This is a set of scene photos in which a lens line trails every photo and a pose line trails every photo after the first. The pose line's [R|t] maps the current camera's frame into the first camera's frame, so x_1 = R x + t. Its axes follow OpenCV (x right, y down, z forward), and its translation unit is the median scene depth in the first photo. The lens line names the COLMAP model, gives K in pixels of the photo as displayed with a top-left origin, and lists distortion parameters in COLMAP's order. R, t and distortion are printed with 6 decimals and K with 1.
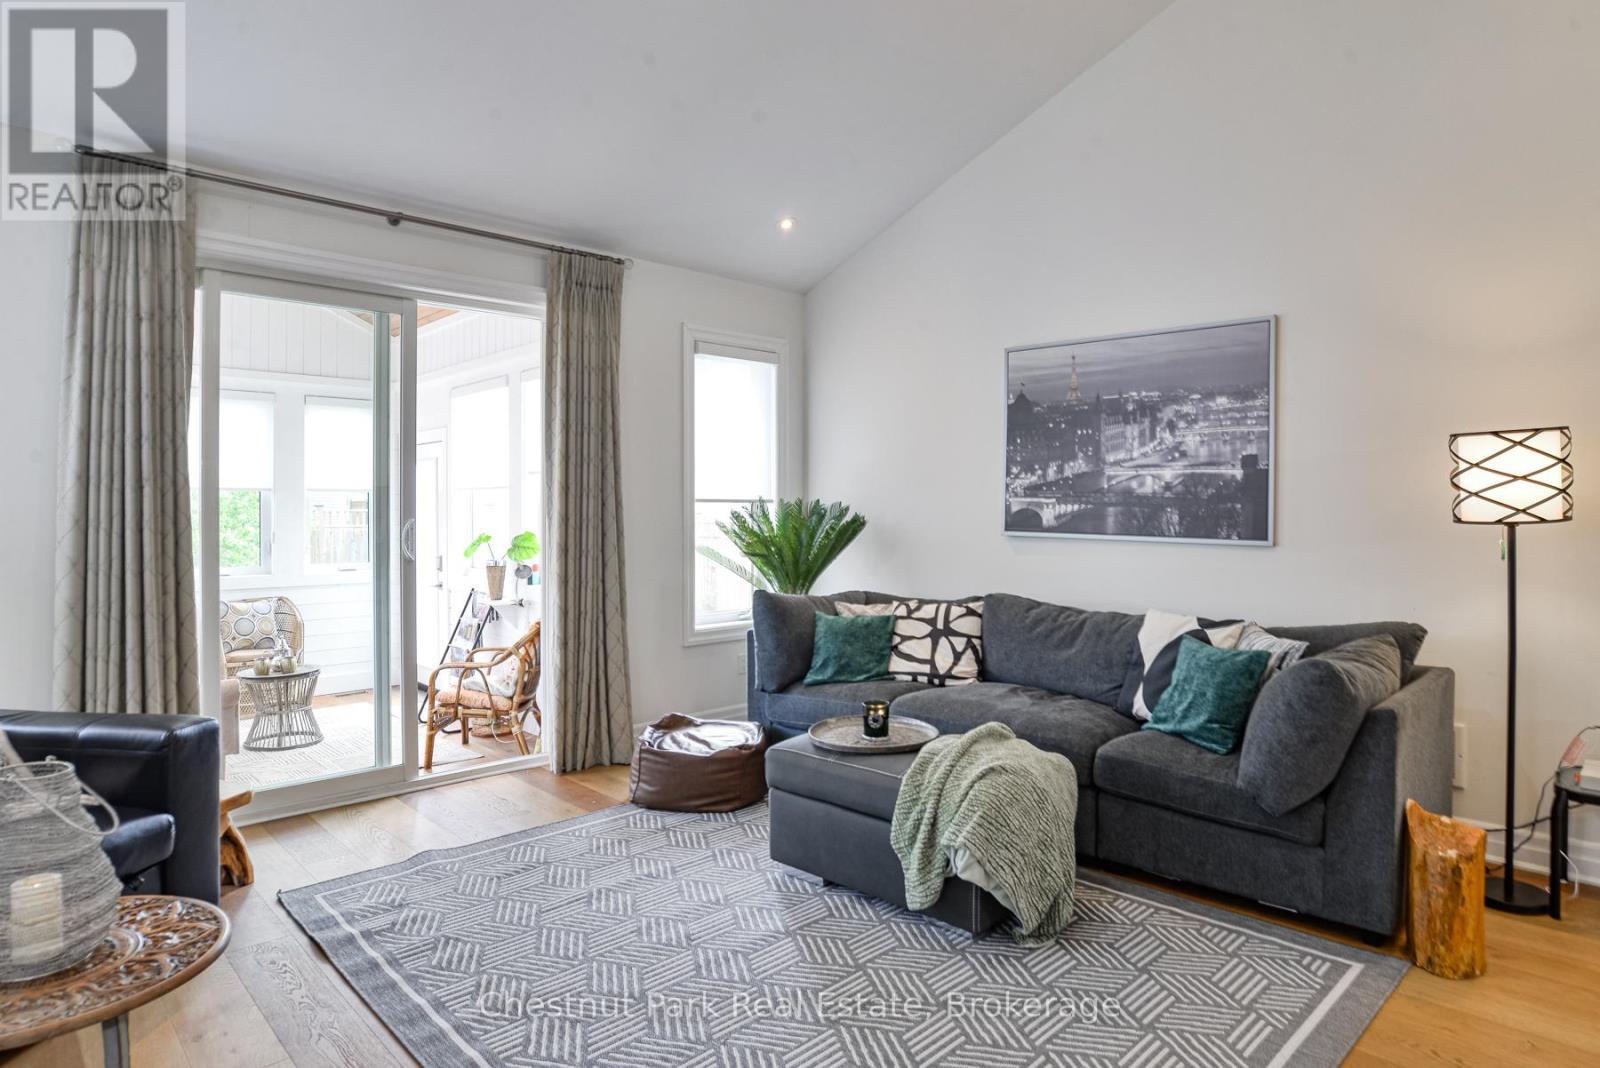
lens RADIAL K [[926.5, 0, 804.6], [0, 926.5, 518.3], [0, 0, 1]] dist [-0.038335, 0.000834]
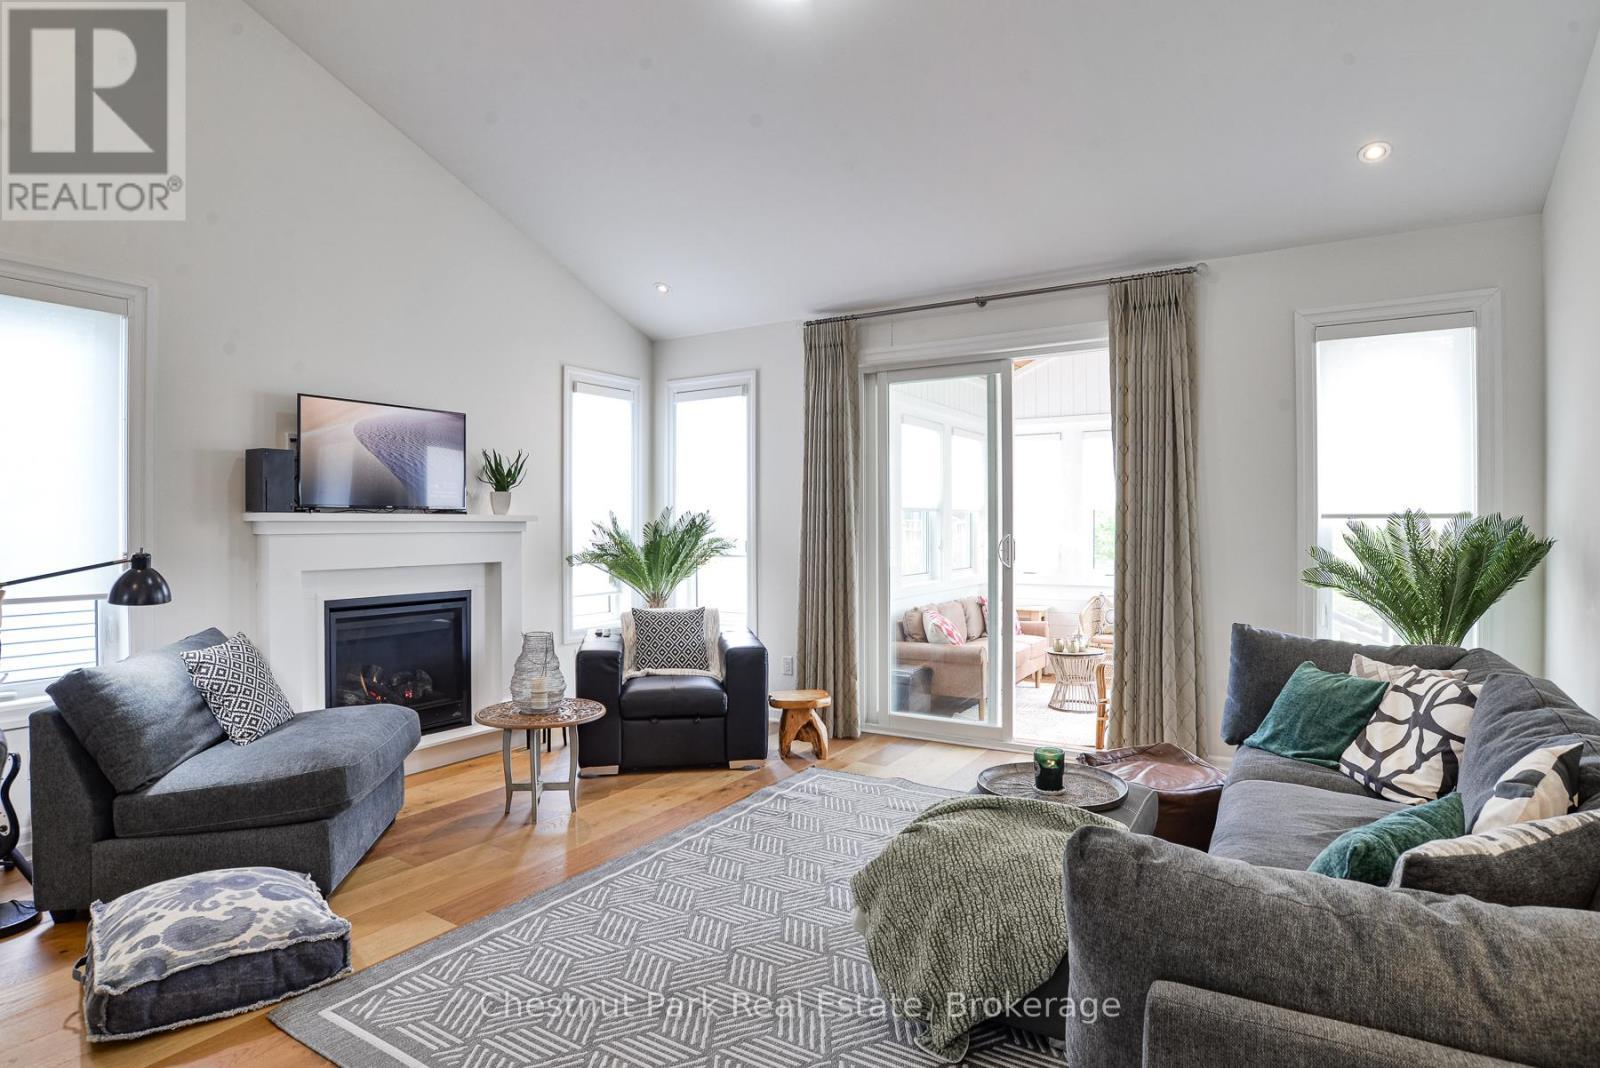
lens RADIAL K [[854.3, 0, 810.0], [0, 854.3, 529.2], [0, 0, 1]] dist [-0.037816, 0.002450]
pose [[0.241831, 0.008809, -0.970278, 0.714363], [-0.008809, 0.999938, 0.006882, -0.012957], [0.970278, 0.006883, 0.241894, 0.513880]]
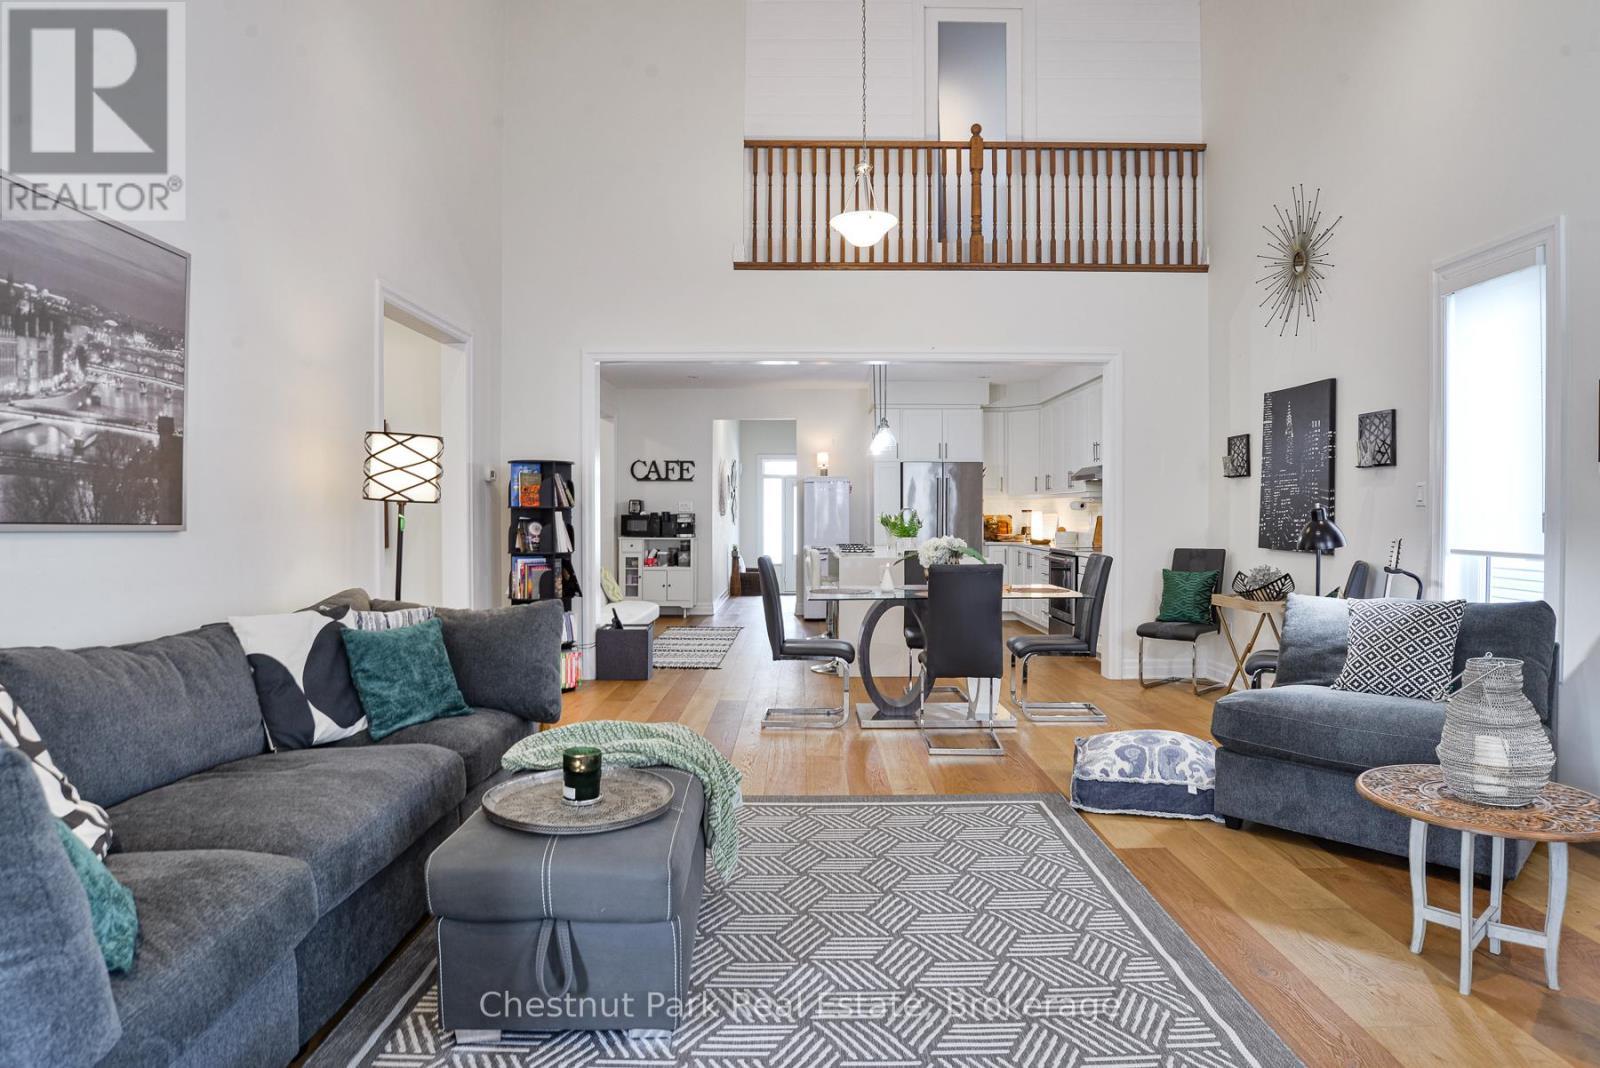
lens RADIAL K [[854.3, 0, 809.8], [0, 854.3, 533.3], [0, 0, 1]] dist [-0.037816, 0.002450]
pose [[-0.722153, -0.010349, 0.691656, -0.391579], [0.016193, 0.999361, 0.031861, 0.016214], [-0.691544, 0.034208, -0.721524, 1.068584]]
